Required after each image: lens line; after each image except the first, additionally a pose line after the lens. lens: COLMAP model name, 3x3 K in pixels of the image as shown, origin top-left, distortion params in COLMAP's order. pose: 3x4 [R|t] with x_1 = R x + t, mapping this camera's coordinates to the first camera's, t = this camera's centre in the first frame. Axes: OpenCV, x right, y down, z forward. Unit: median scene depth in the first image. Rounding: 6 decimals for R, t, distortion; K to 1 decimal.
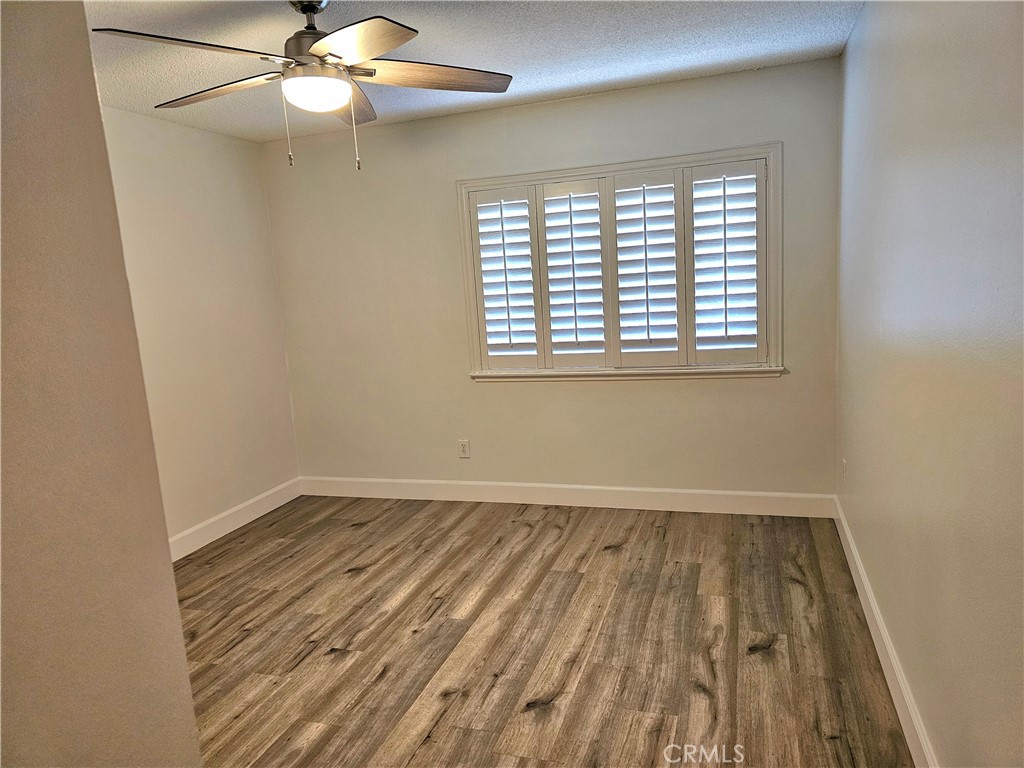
lens RADIAL K [[693.5, 0, 512.4], [0, 693.5, 390.3], [0, 0, 1]] dist [0.071057, -0.070886]
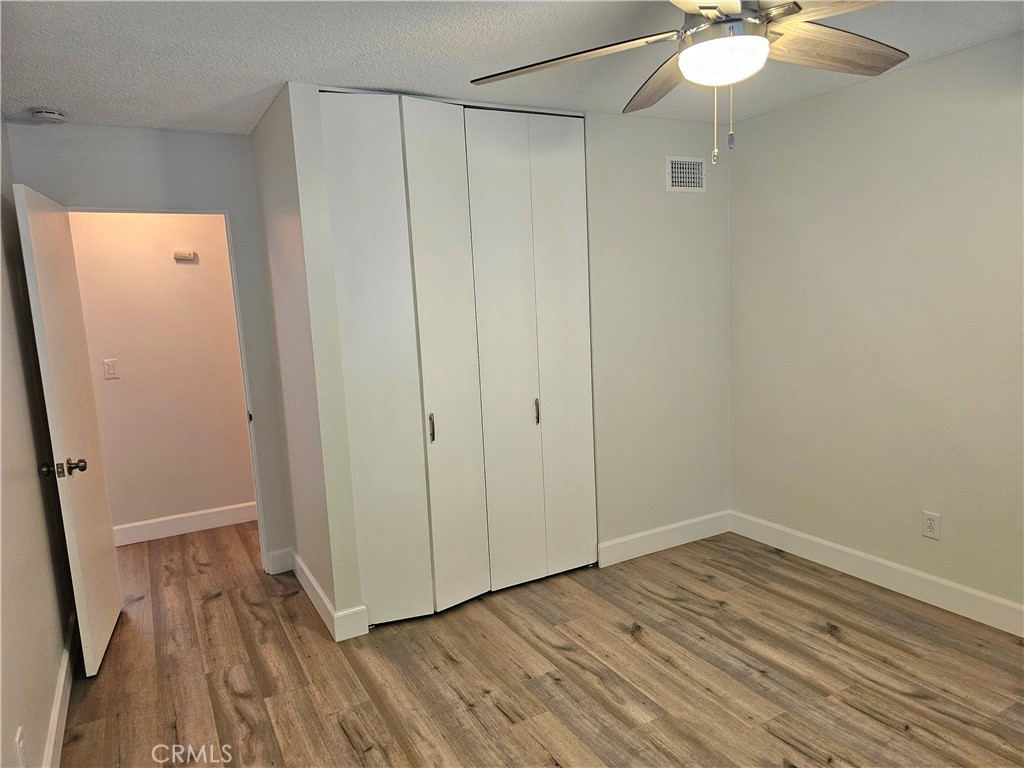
lens RADIAL K [[693.5, 0, 512.4], [0, 693.5, 390.3], [0, 0, 1]] dist [0.071057, -0.070886]
pose [[-0.677102, 0.187634, -0.711566, 0.476545], [-0.036314, 0.957250, 0.286974, -0.263304], [0.734993, 0.220150, -0.641342, 1.334201]]
